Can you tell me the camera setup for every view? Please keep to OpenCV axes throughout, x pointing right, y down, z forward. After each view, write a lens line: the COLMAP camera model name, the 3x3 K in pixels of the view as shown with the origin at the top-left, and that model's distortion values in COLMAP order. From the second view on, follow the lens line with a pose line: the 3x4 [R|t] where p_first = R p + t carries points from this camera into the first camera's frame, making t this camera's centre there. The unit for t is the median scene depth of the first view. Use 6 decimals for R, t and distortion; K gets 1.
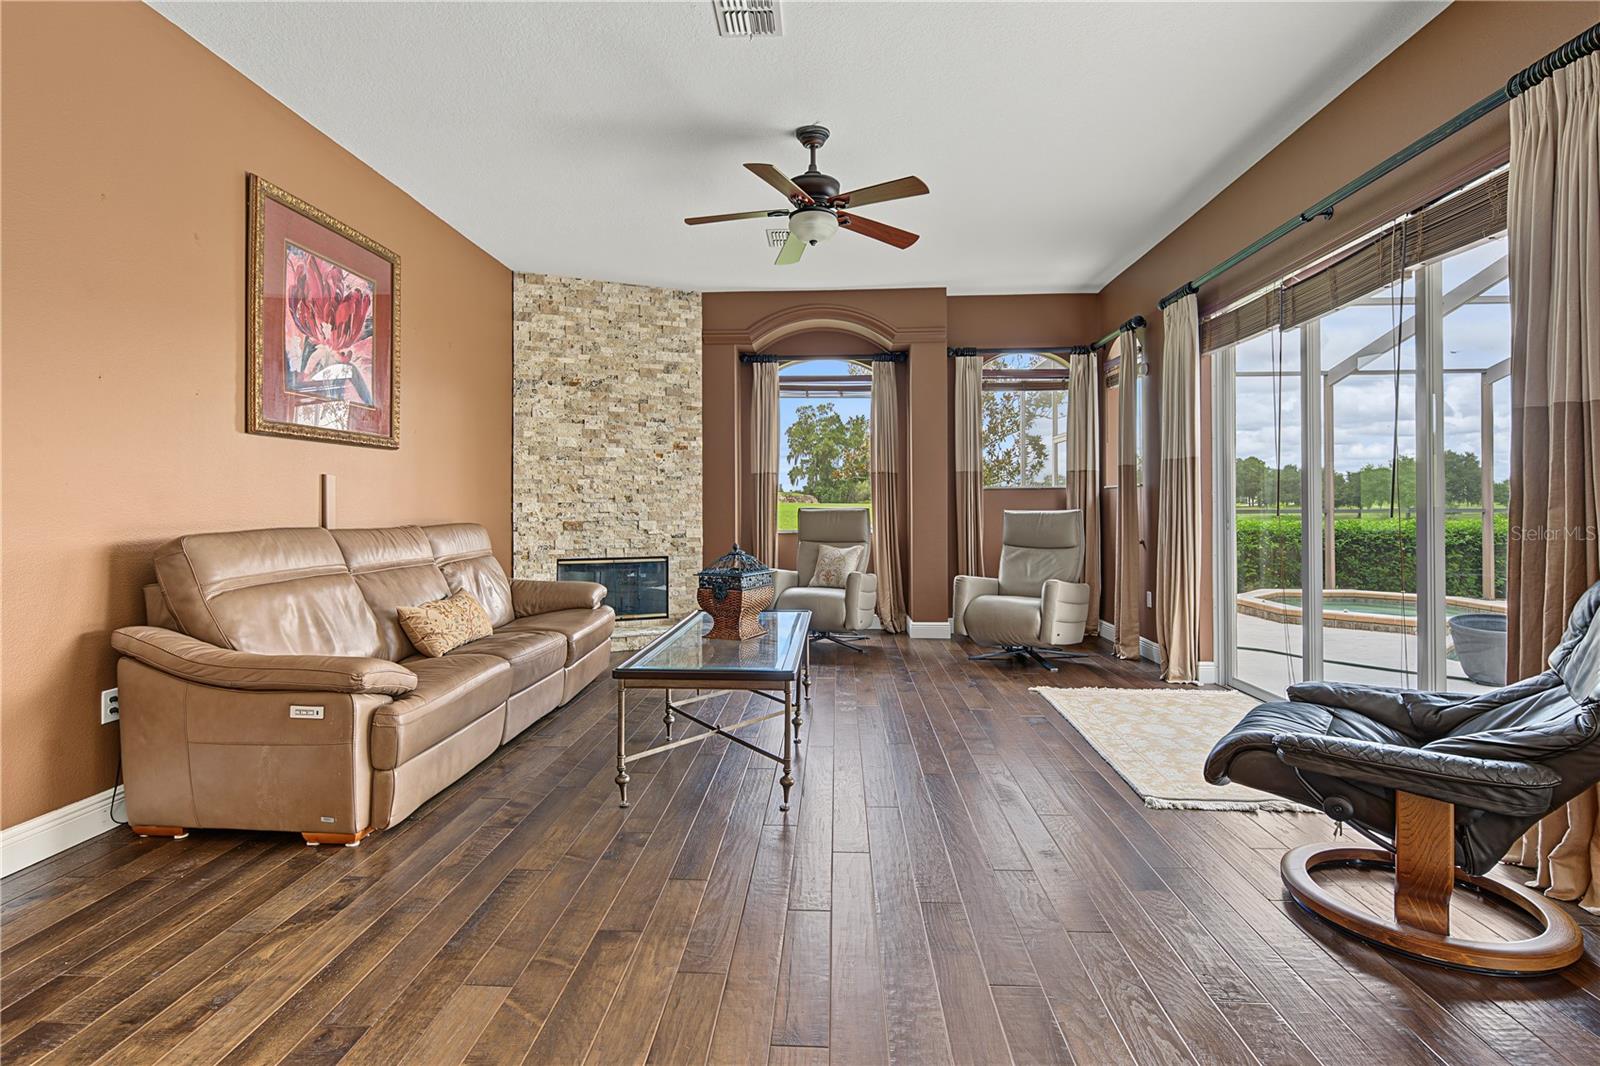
lens RADIAL K [[777.1, 0, 792.6], [0, 777.1, 500.5], [0, 0, 1]] dist [-0.000012, -0.000373]
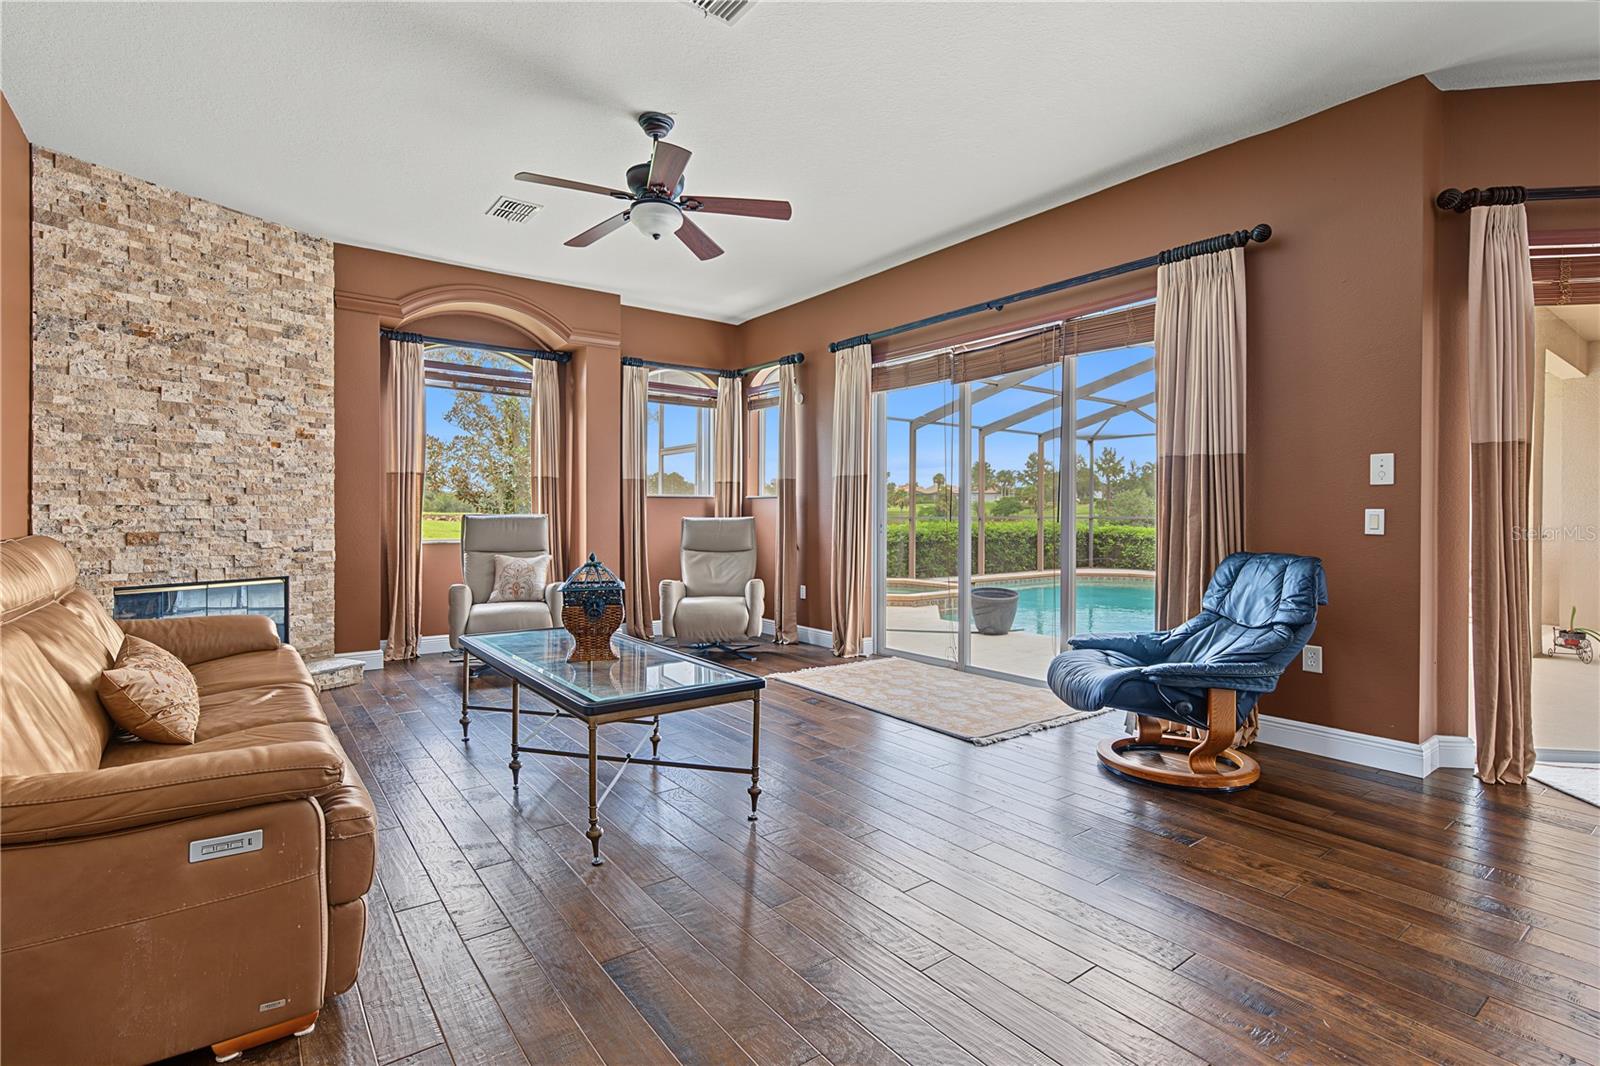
lens RADIAL K [[757.6, 0, 797.7], [0, 757.6, 518.1], [0, 0, 1]] dist [-0.000479, 0.000043]
pose [[0.764653, 0.000992, 0.644442, -0.272045], [-0.009639, 0.999905, 0.009897, 0.001984], [-0.644370, -0.013780, 0.764589, 0.106358]]
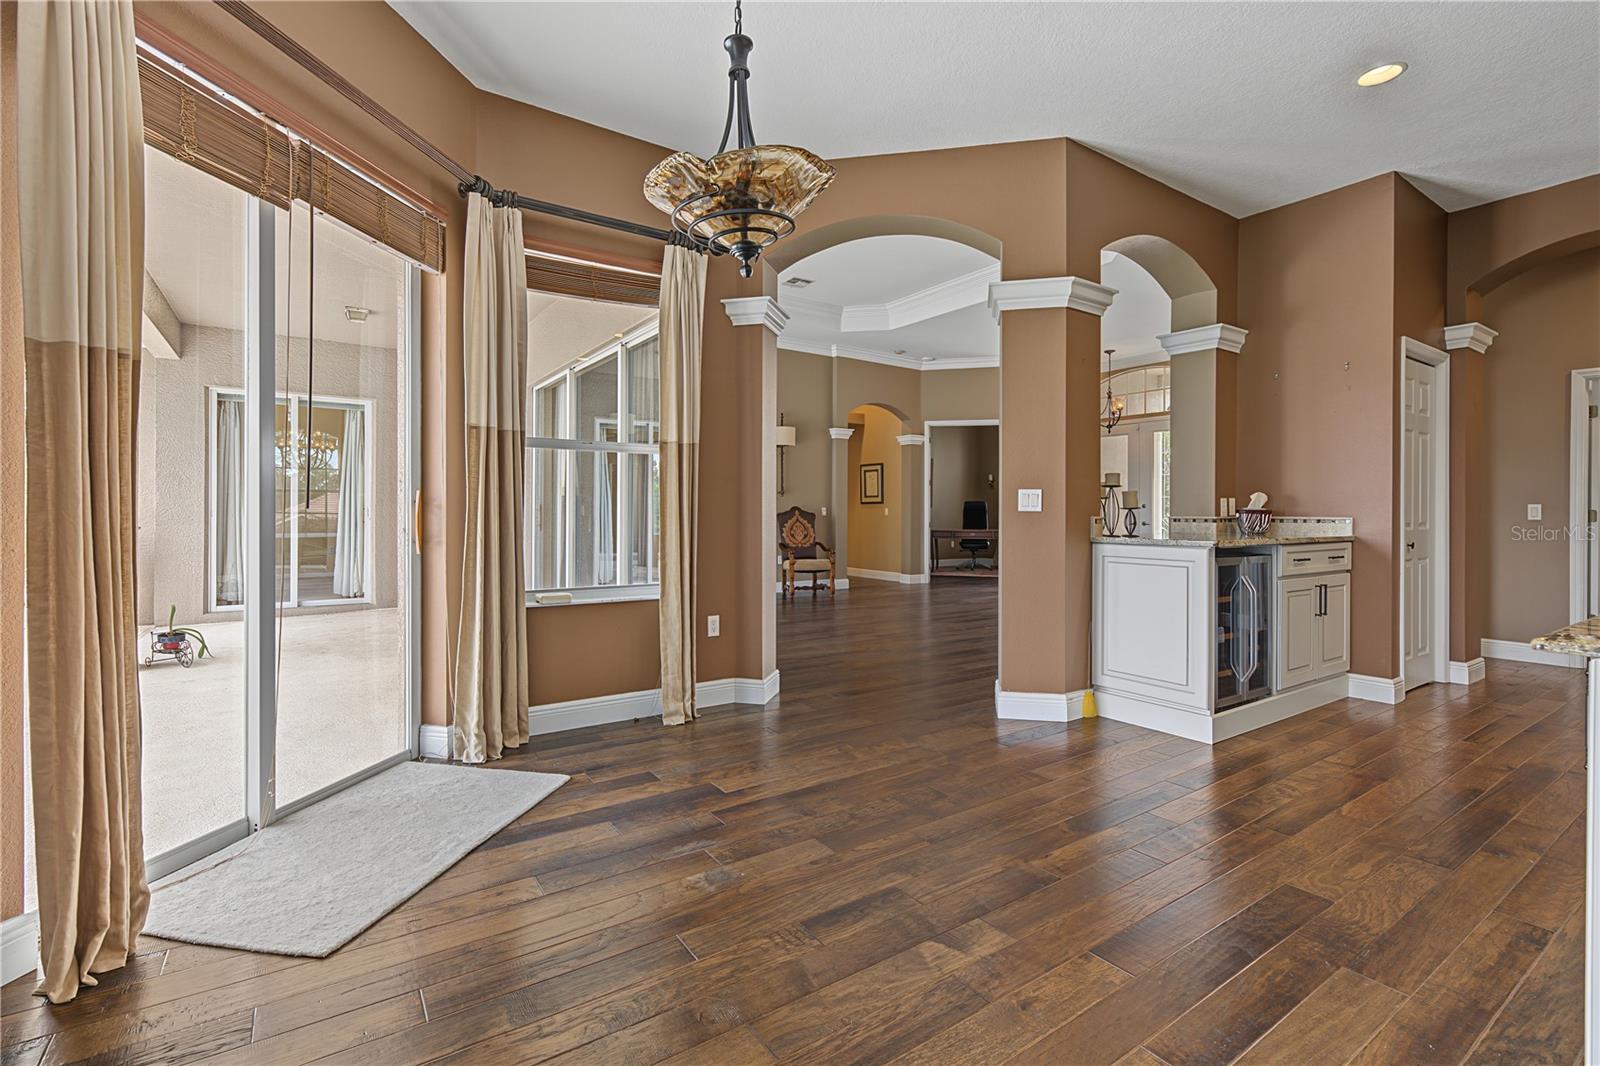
lens RADIAL K [[720.2, 0, 795.1], [0, 720.2, 512.7], [0, 0, 1]] dist [0.001375, -0.000052]
pose [[-0.607584, 0.001457, 0.794254, 0.055610], [-0.006688, 0.999953, -0.006951, 0.011600], [-0.794227, -0.009536, -0.607546, 0.145938]]
